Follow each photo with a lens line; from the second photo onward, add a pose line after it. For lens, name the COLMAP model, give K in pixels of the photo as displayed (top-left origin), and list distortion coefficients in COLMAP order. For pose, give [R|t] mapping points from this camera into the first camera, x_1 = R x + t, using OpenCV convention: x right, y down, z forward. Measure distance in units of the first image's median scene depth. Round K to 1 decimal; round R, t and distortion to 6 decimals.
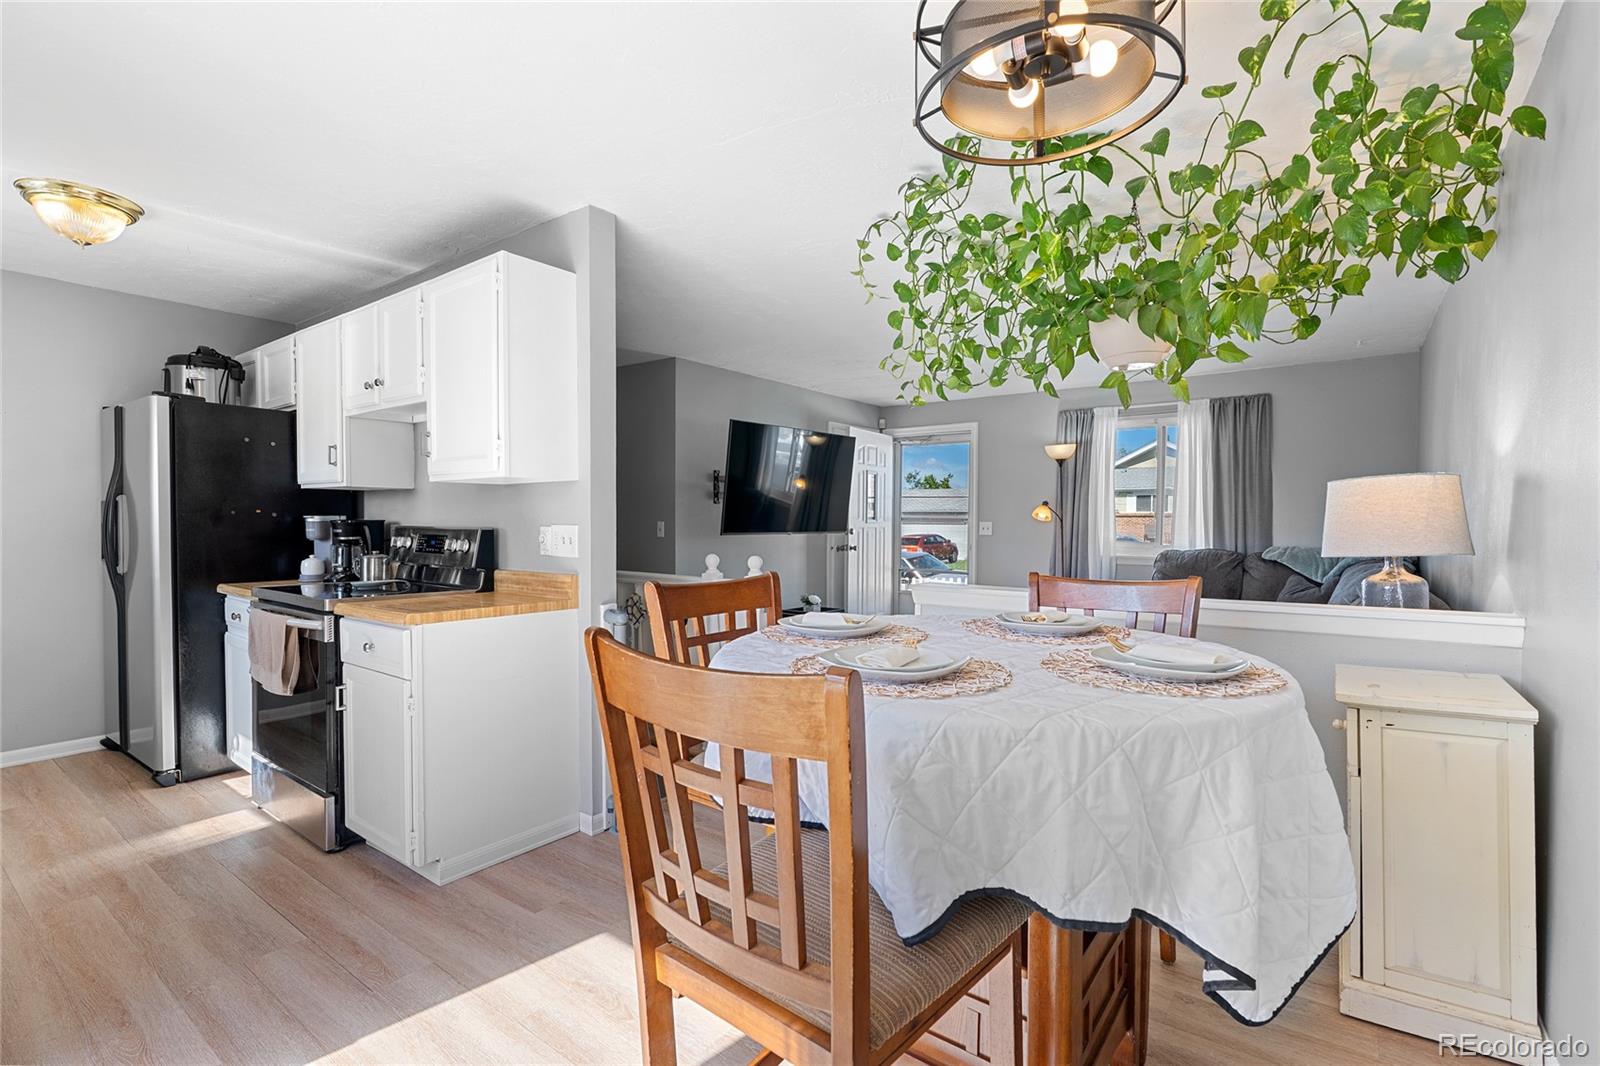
lens RADIAL K [[723.8, 0, 807.8], [0, 723.8, 549.4], [0, 0, 1]] dist [-0.009408, 0.001083]
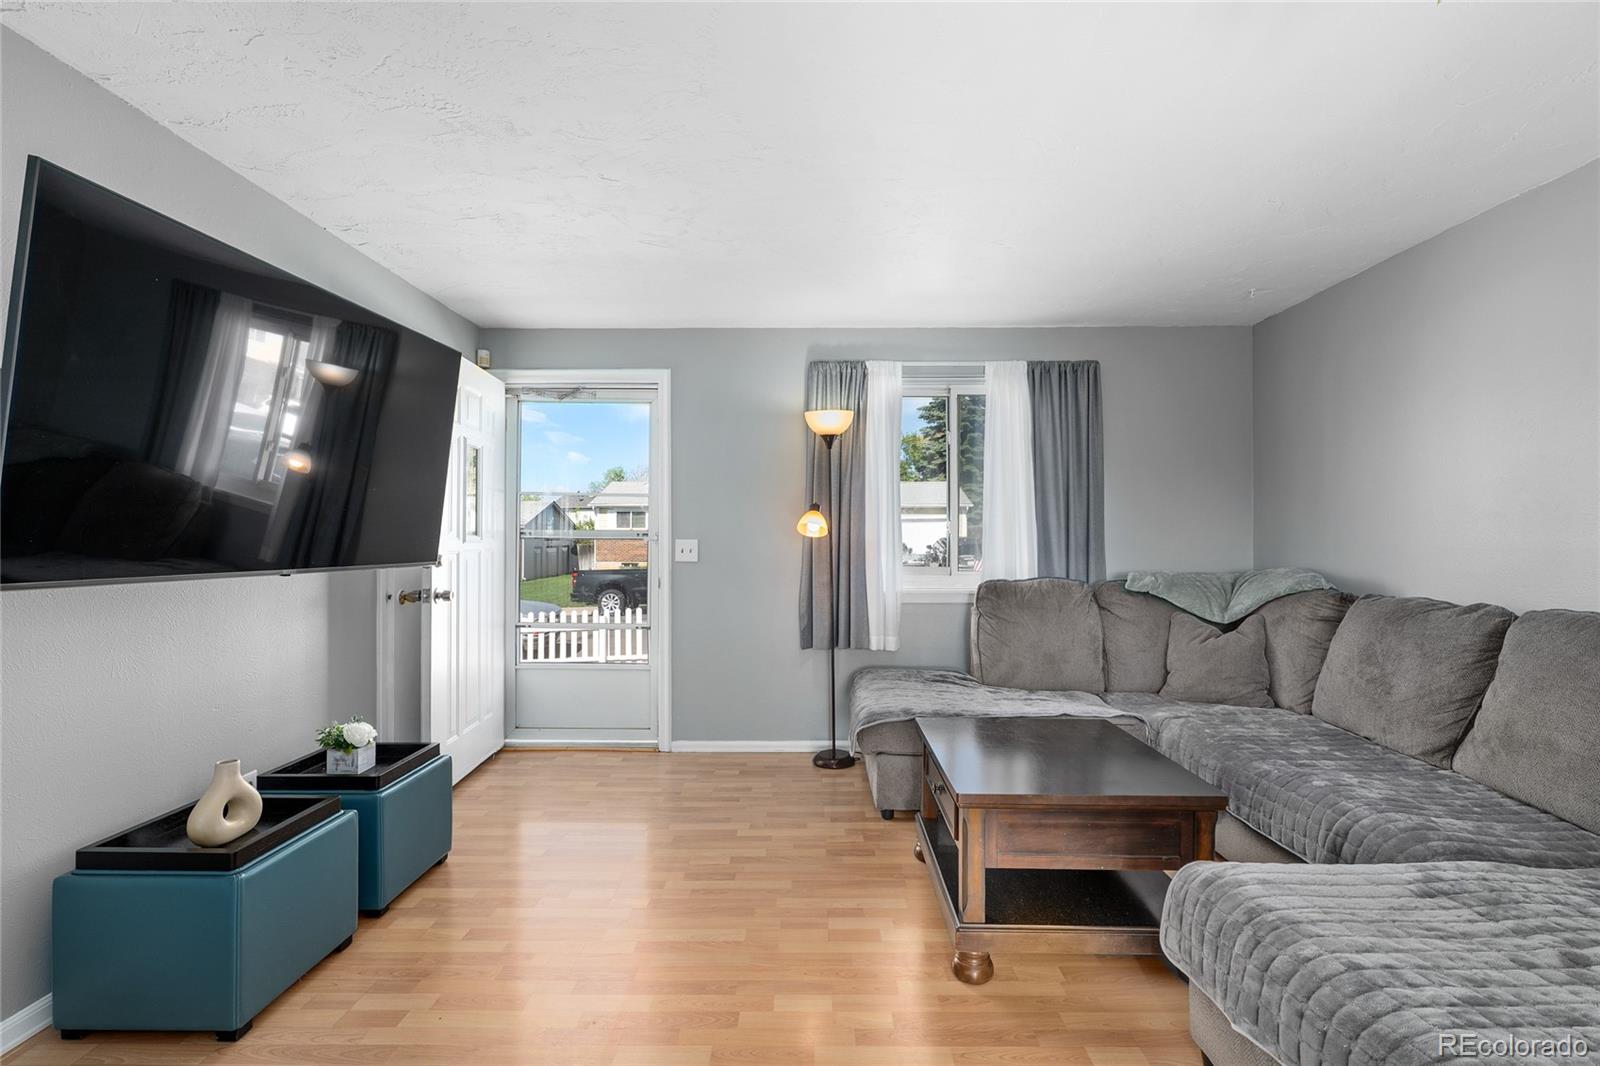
lens RADIAL K [[723.8, 0, 814.8], [0, 723.8, 544.3], [0, 0, 1]] dist [-0.009408, 0.001083]
pose [[0.804455, -0.007898, 0.593961, -0.021275], [0.028112, 0.999297, -0.024787, -0.016951], [-0.593347, 0.036638, 0.804112, 0.476747]]
